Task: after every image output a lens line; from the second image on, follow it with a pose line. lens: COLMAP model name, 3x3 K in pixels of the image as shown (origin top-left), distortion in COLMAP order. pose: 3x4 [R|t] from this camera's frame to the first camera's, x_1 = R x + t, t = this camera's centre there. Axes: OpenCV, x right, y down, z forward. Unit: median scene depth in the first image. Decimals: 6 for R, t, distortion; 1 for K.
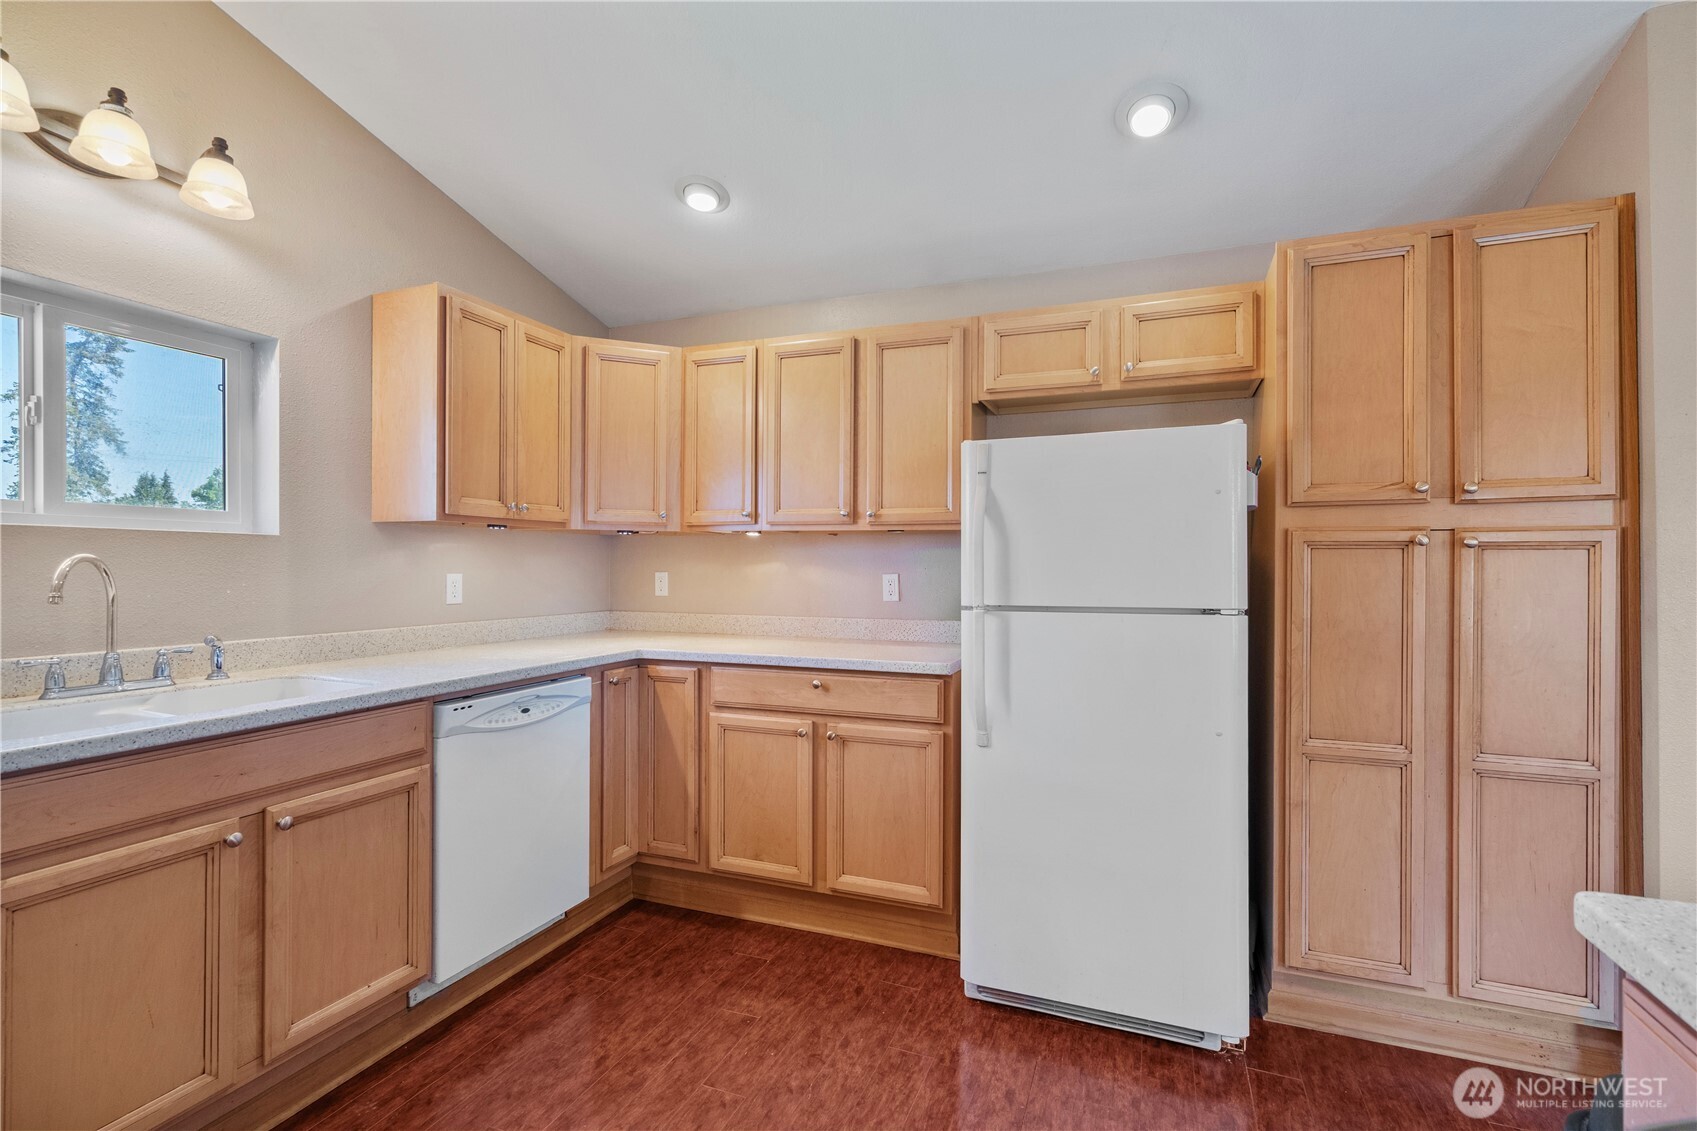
lens RADIAL K [[781.1, 0, 853.1], [0, 781.1, 563.5], [0, 0, 1]] dist [0.001081, -0.000081]
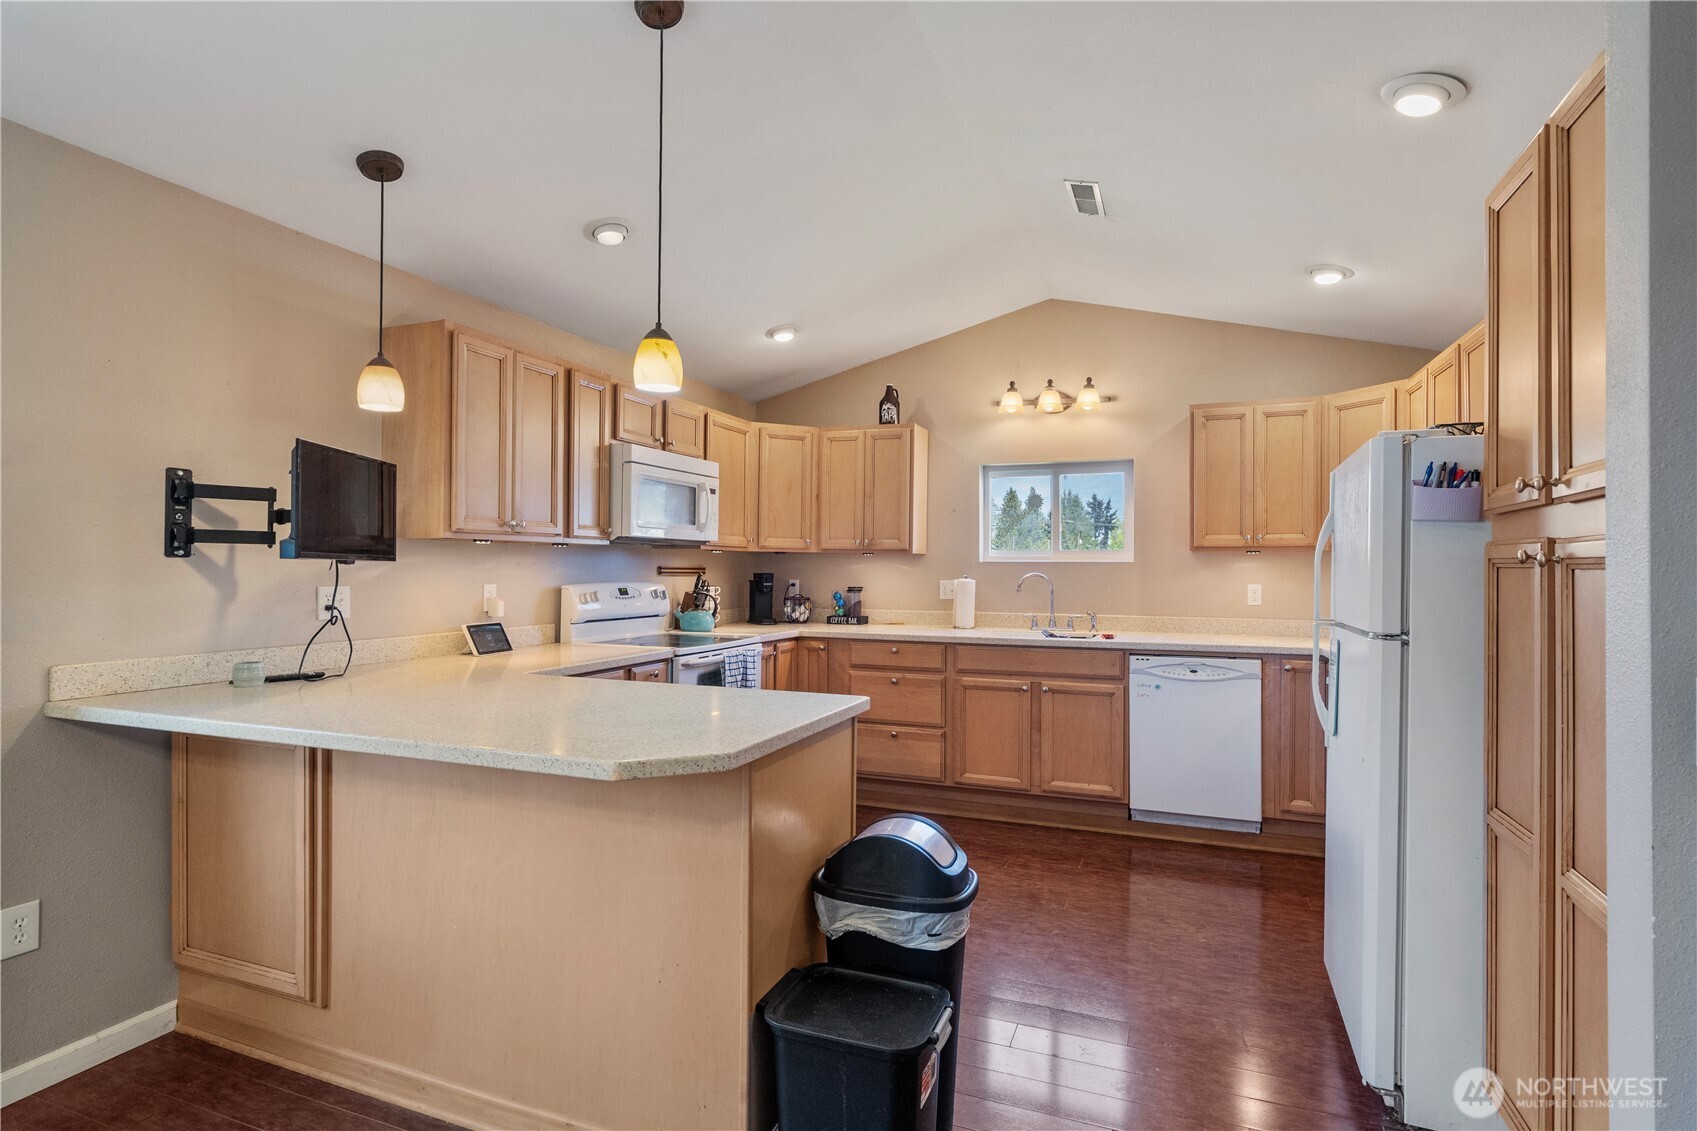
lens RADIAL K [[829.2, 0, 818.1], [0, 829.2, 563.6], [0, 0, 1]] dist [0.003530, 0.001390]
pose [[-0.039399, -0.008704, -0.999186, 1.177167], [-0.000381, 0.999962, -0.008696, -0.012755], [0.999223, 0.000038, -0.039401, 0.284400]]
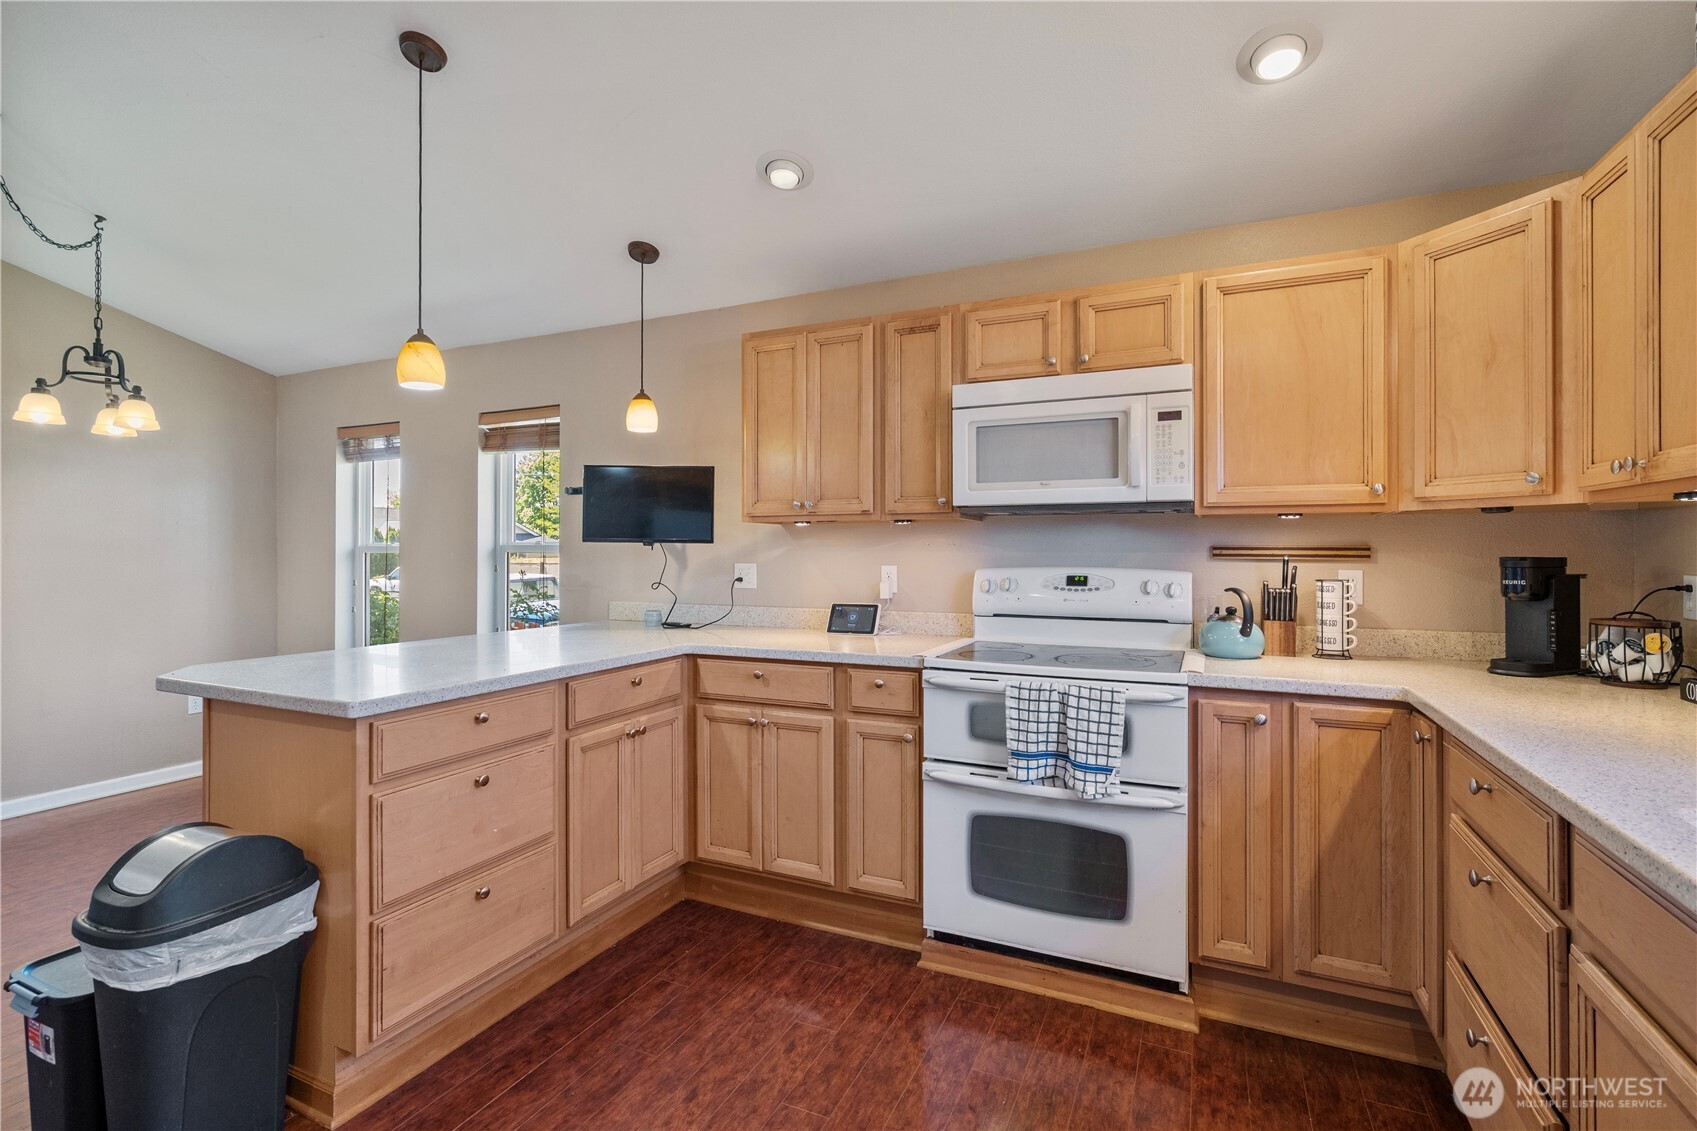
lens RADIAL K [[781.1, 0, 847.0], [0, 781.1, 548.7], [0, 0, 1]] dist [0.001081, -0.000081]
pose [[-0.998494, -0.002363, 0.054811, -0.187833], [-0.002811, 0.999963, -0.008105, -0.006900], [-0.054790, -0.008247, -0.998464, 0.963856]]
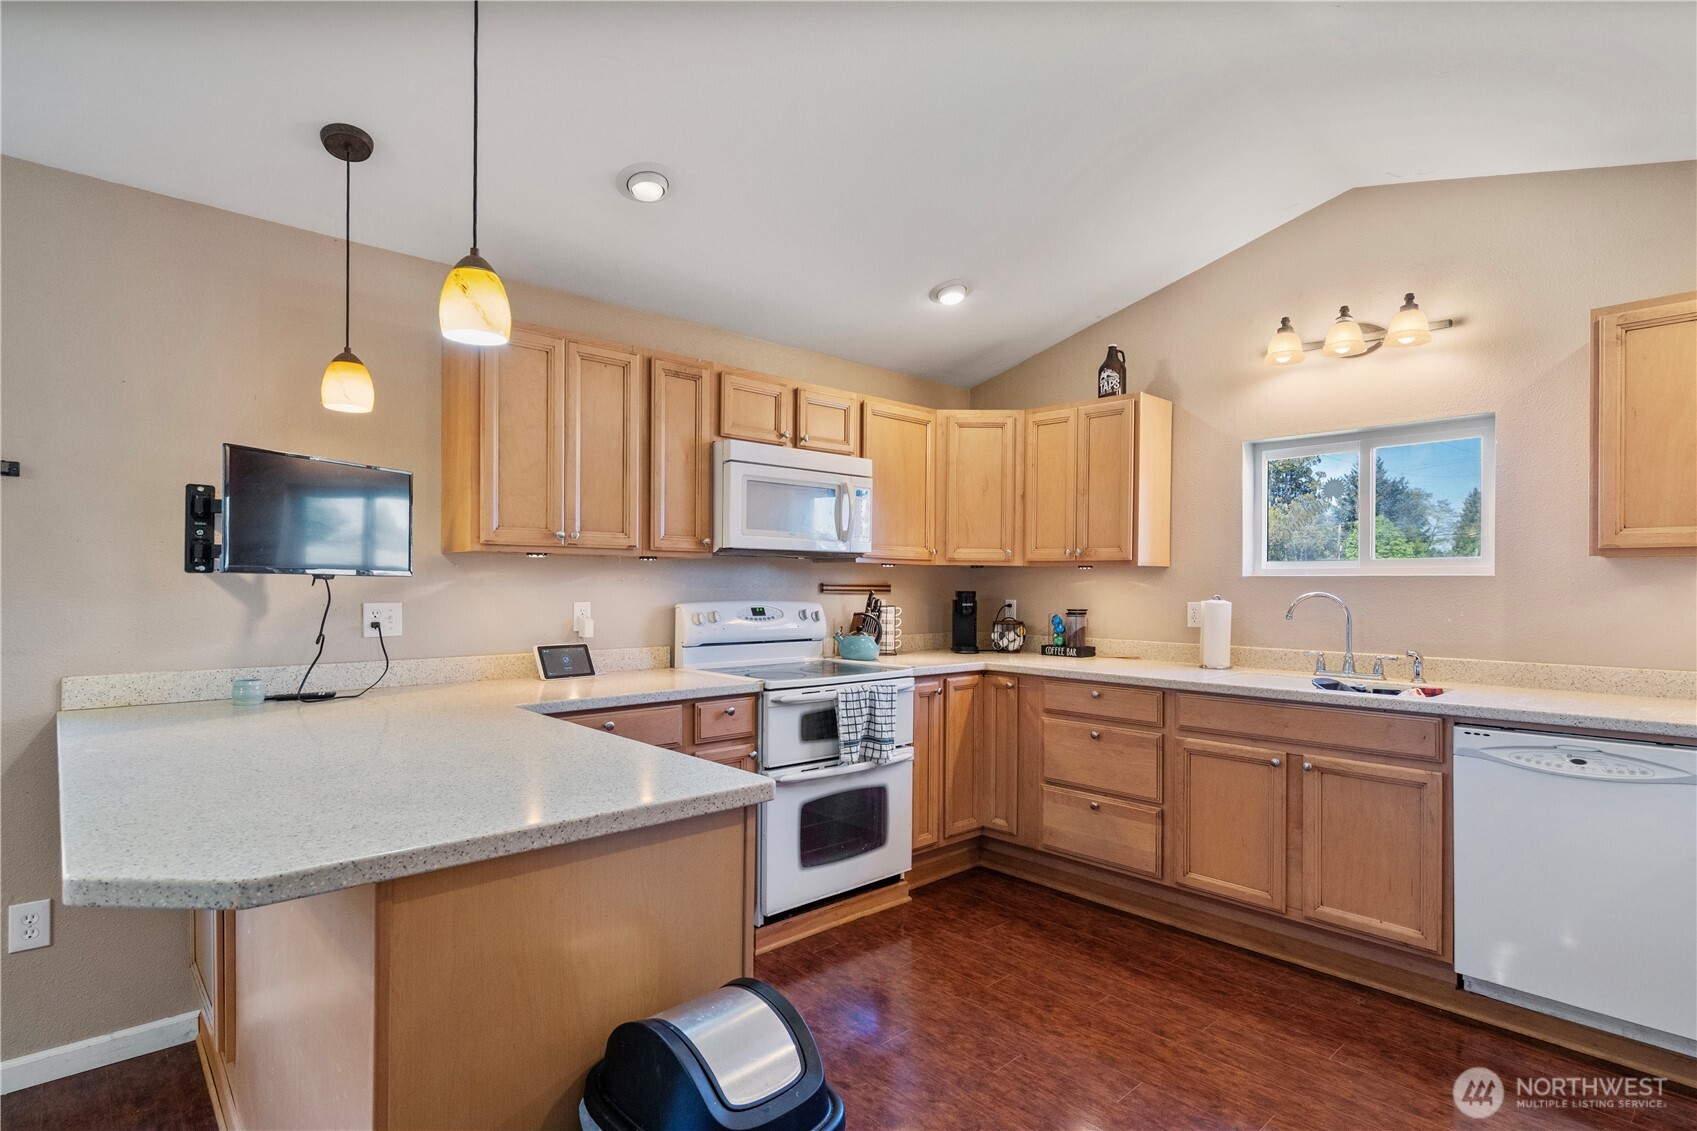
lens RADIAL K [[829.2, 0, 838.2], [0, 829.2, 587.3], [0, 0, 1]] dist [0.003530, 0.001390]
pose [[-0.450313, -0.003354, -0.892865, 0.775579], [-0.002679, 0.999994, -0.002405, -0.010830], [0.892867, 0.001309, -0.450319, 0.609140]]
